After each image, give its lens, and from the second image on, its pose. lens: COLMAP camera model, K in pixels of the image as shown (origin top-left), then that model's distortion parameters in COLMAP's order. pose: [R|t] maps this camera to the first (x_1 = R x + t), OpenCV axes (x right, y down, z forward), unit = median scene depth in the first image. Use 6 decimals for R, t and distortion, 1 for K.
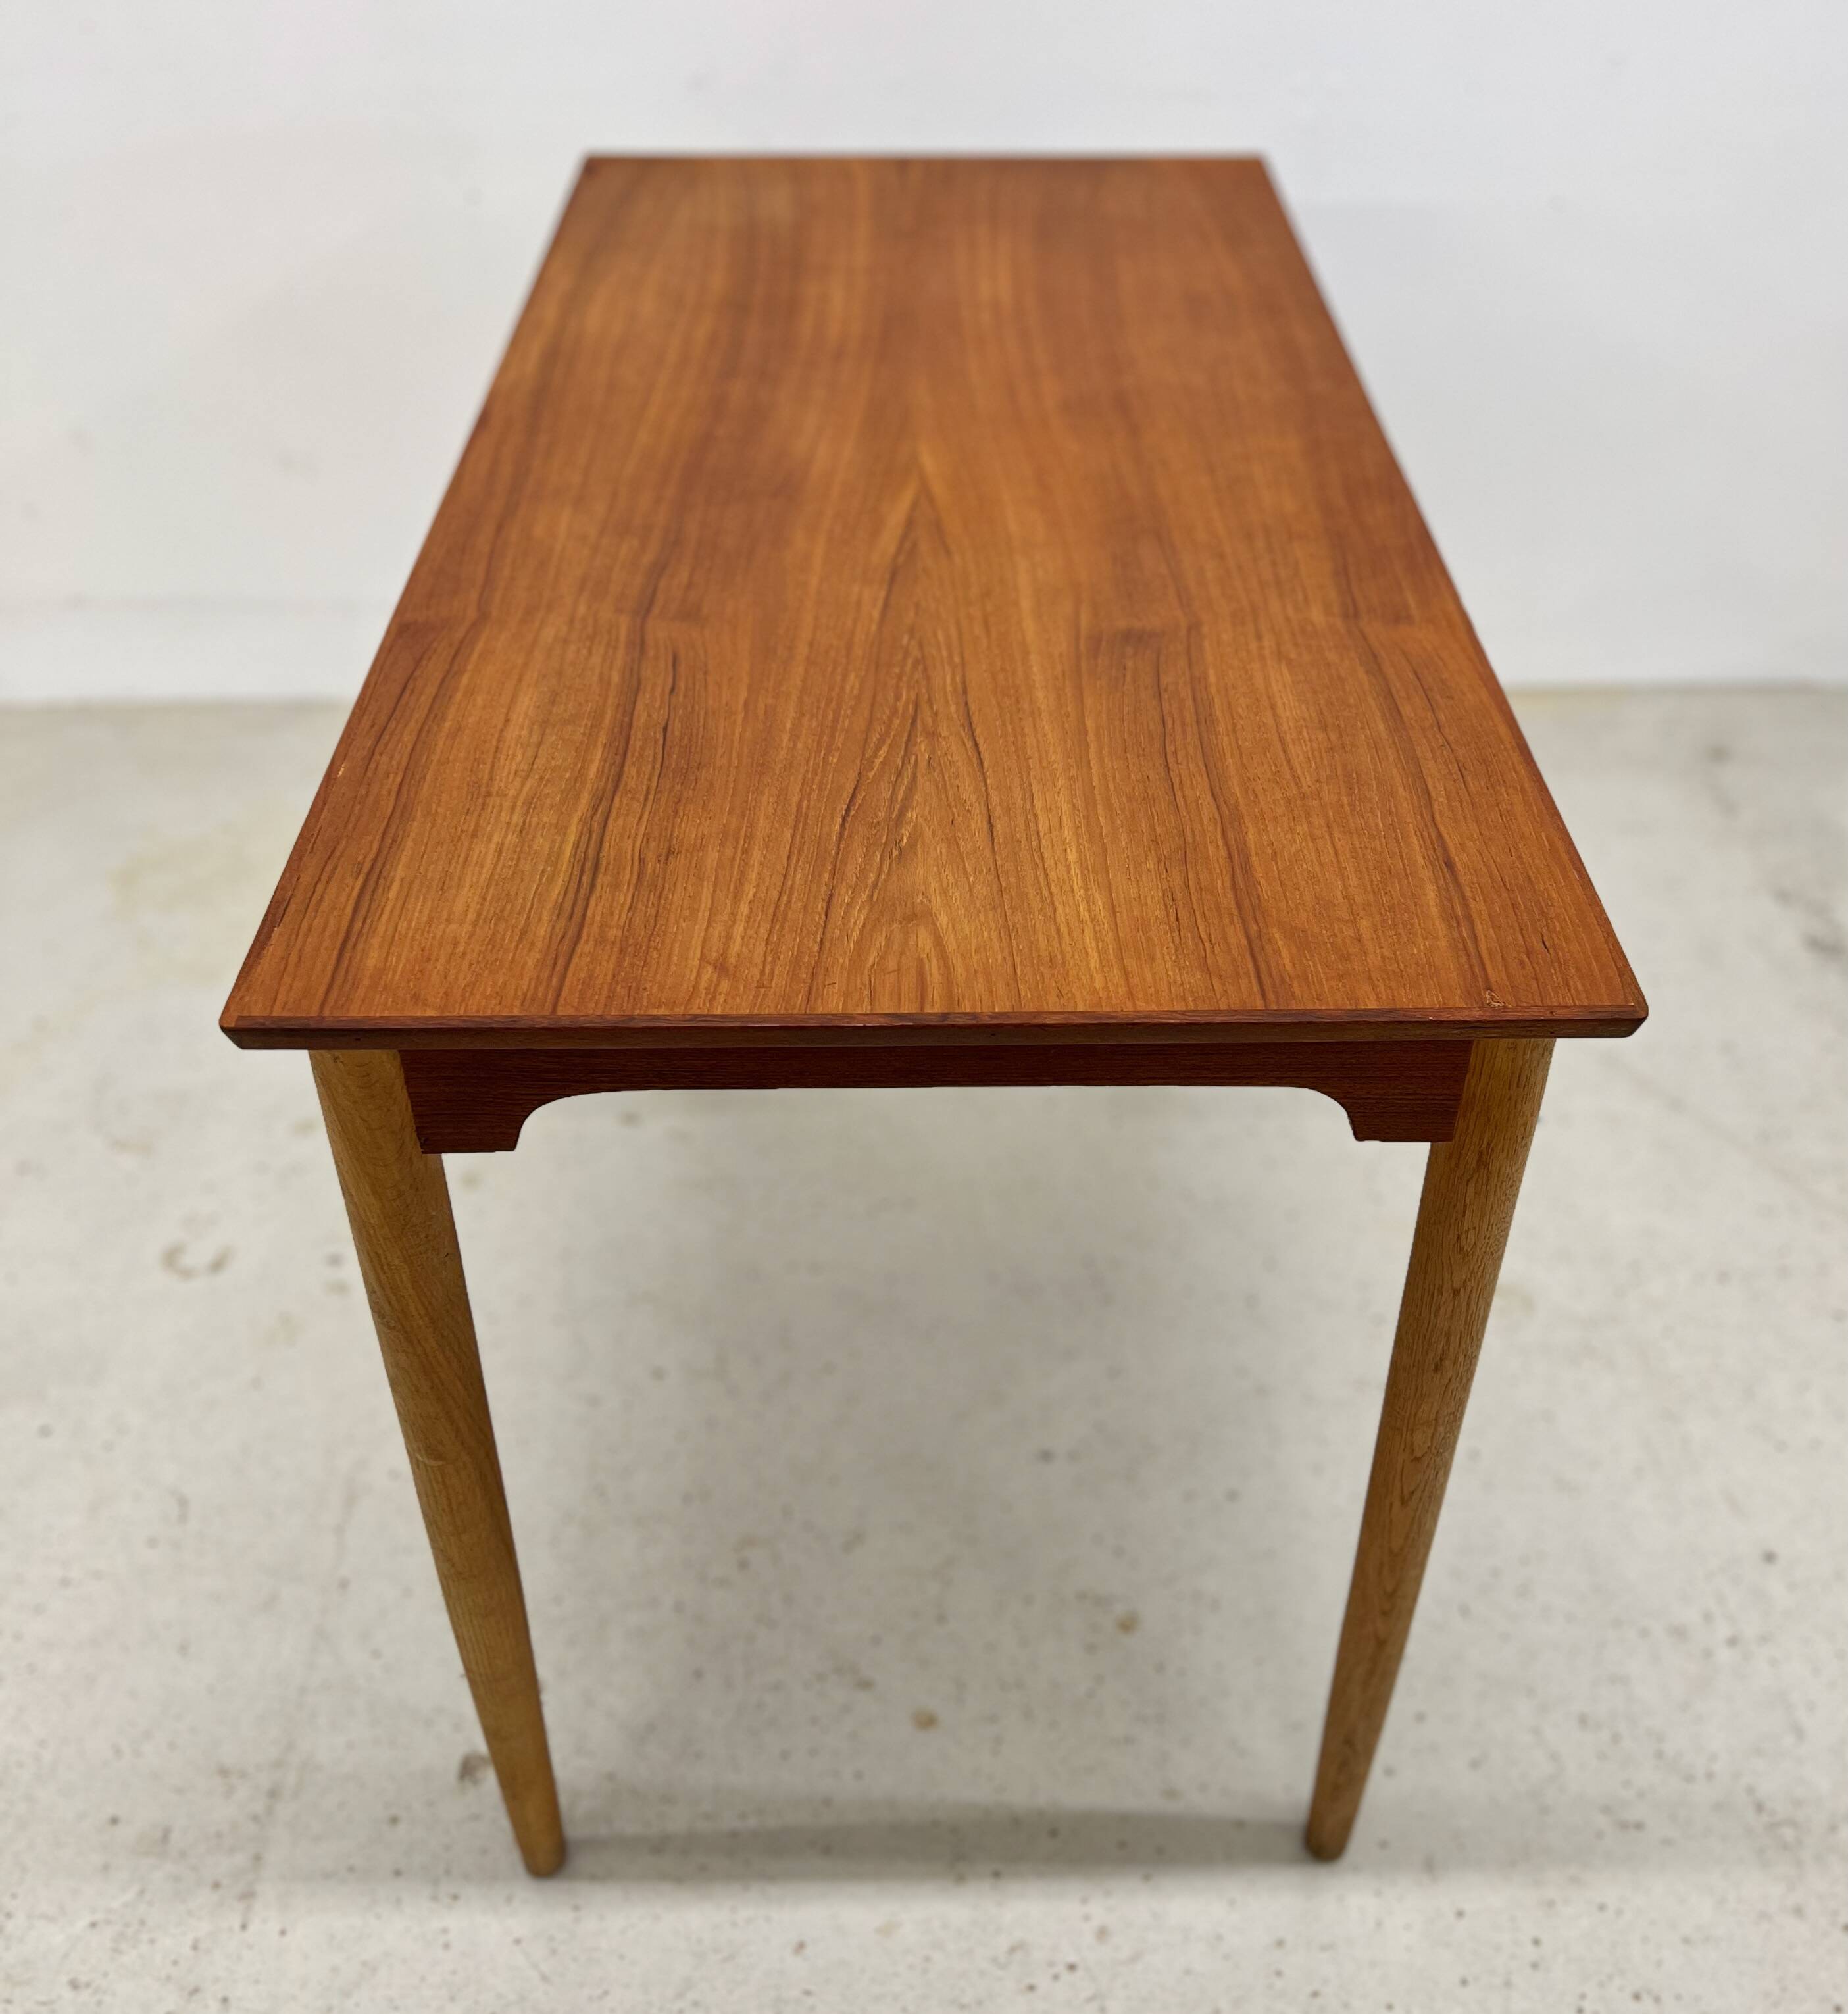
lens RADIAL K [[1878.4, 0, 956.6], [0, 1878.4, 1042.5], [0, 0, 1]] dist [0.026174, 0.000000]
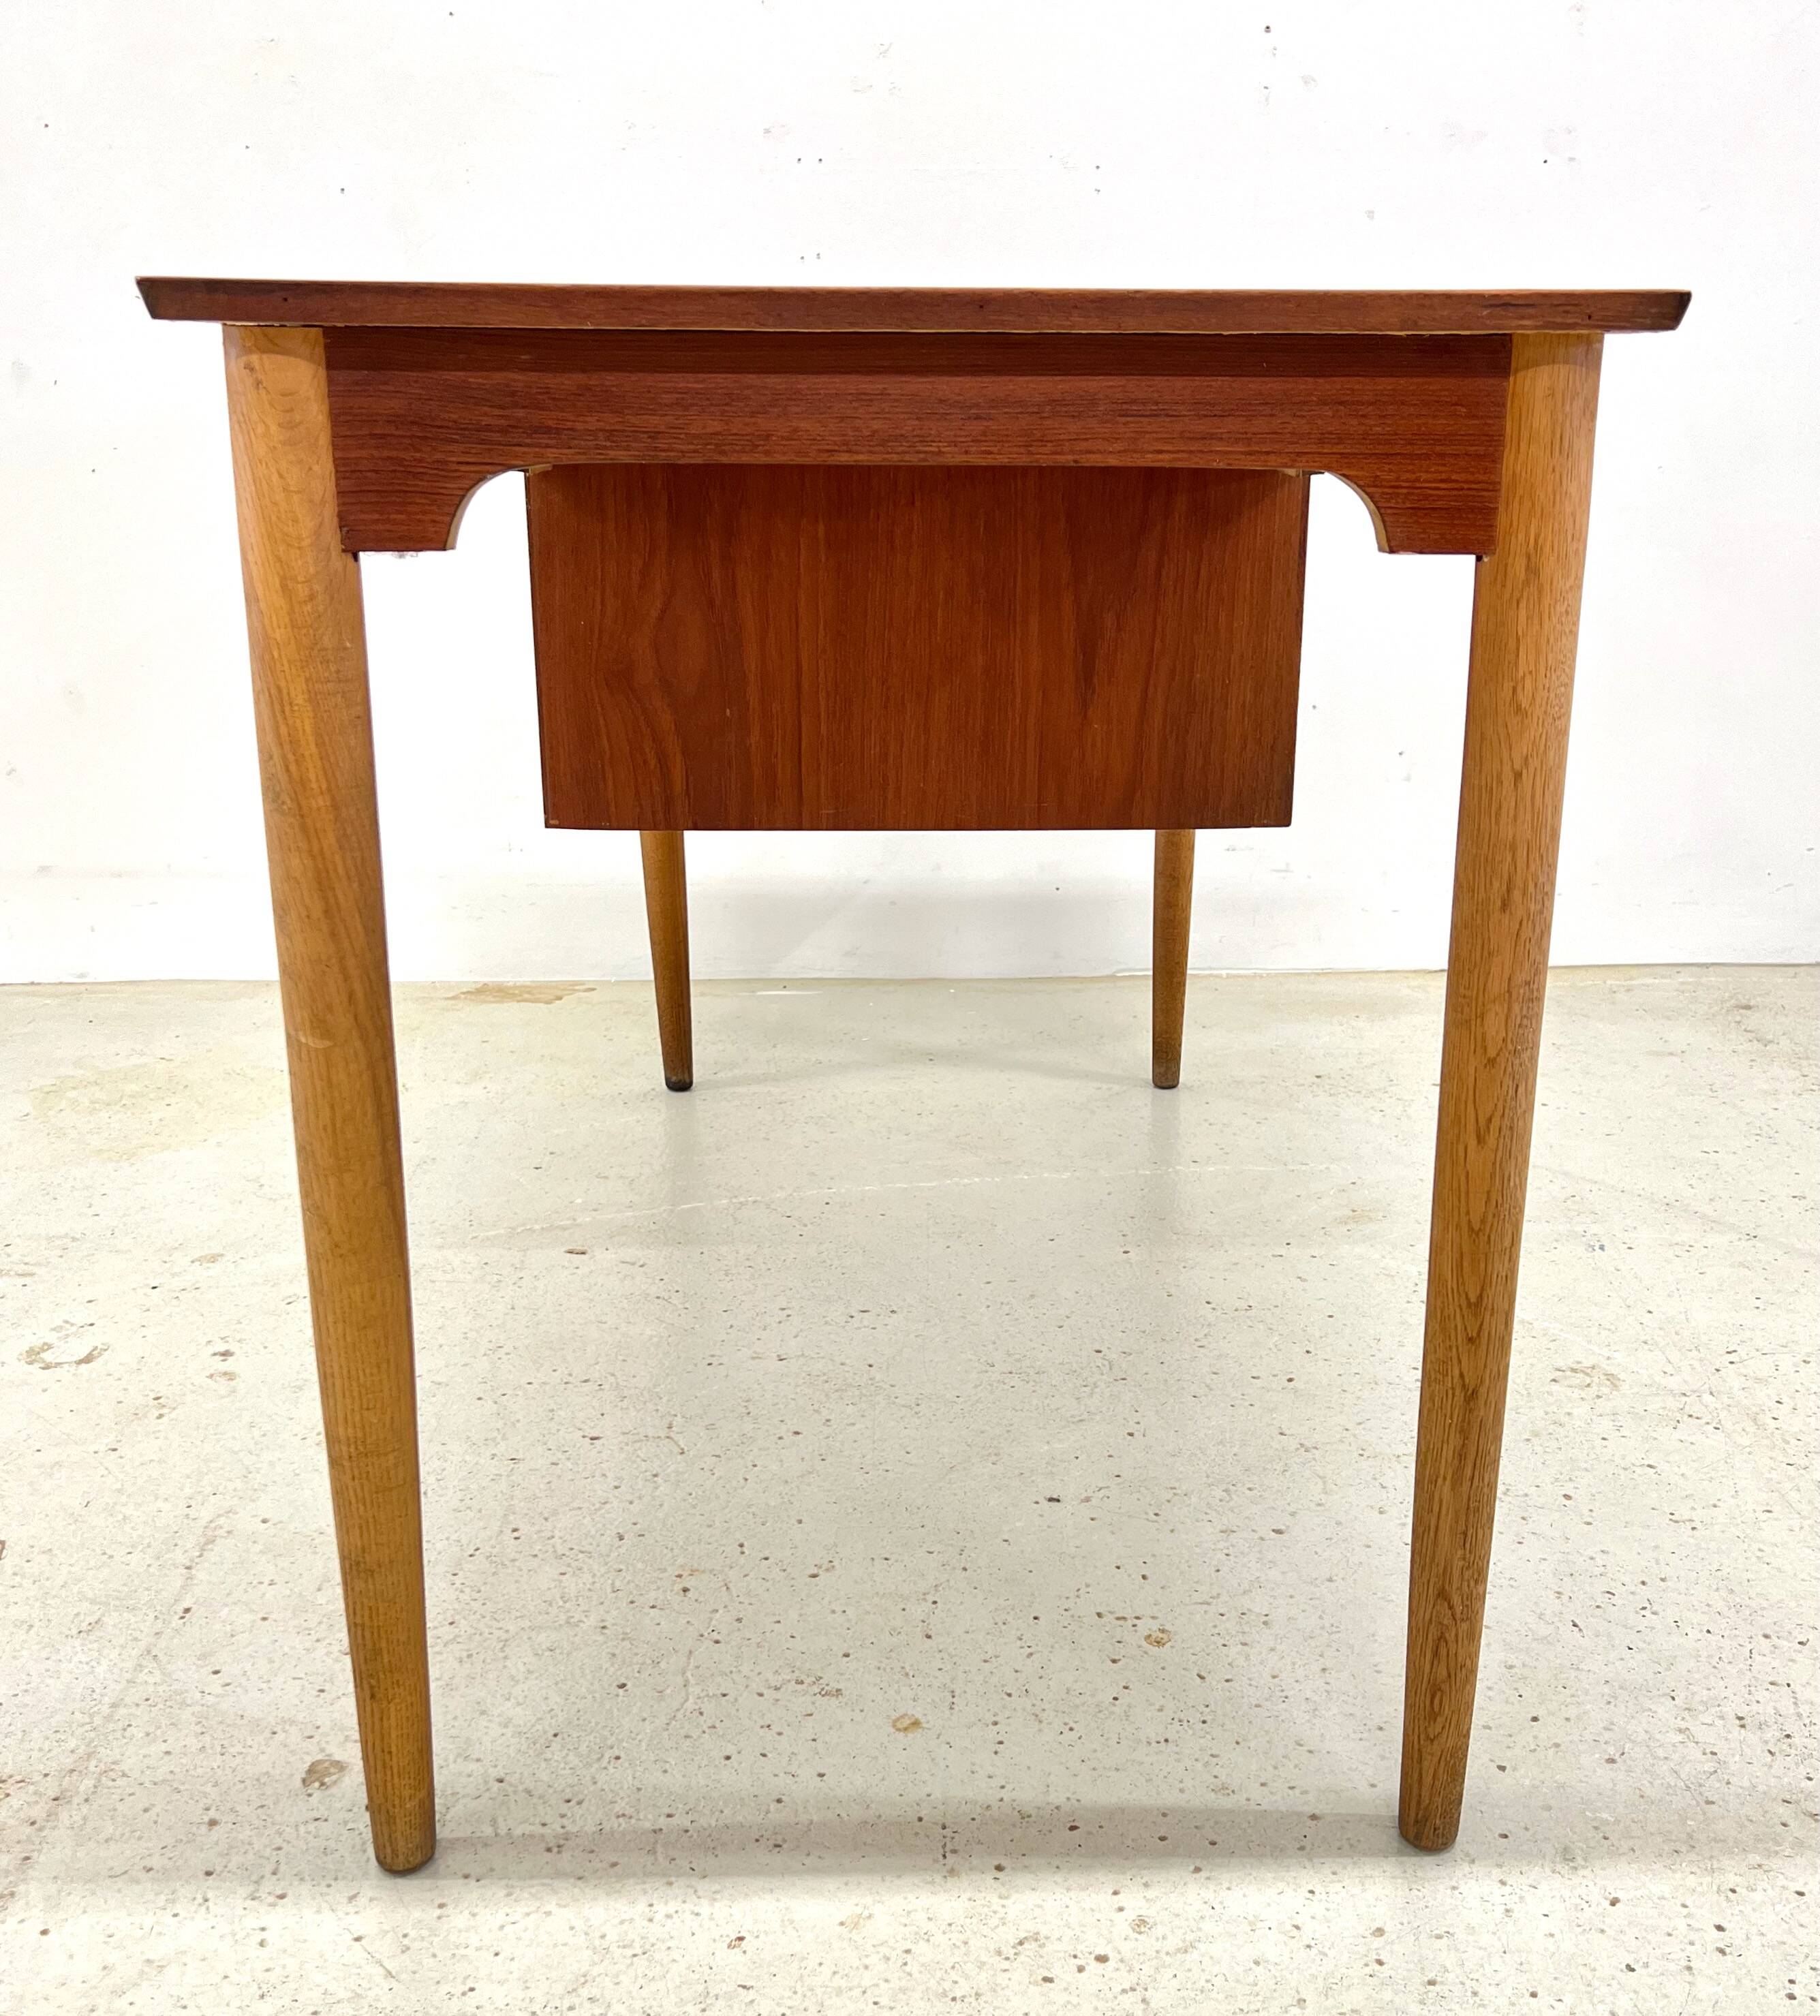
lens RADIAL K [[1966.0, 0, 960.2], [0, 1966.0, 1100.5], [0, 0, 1]] dist [0.038648, 0.000000]
pose [[0.999977, -0.002550, 0.006332, 0.001225], [0.004602, 0.936947, -0.349441, 0.443691], [-0.005042, 0.349462, 0.936937, 0.149218]]
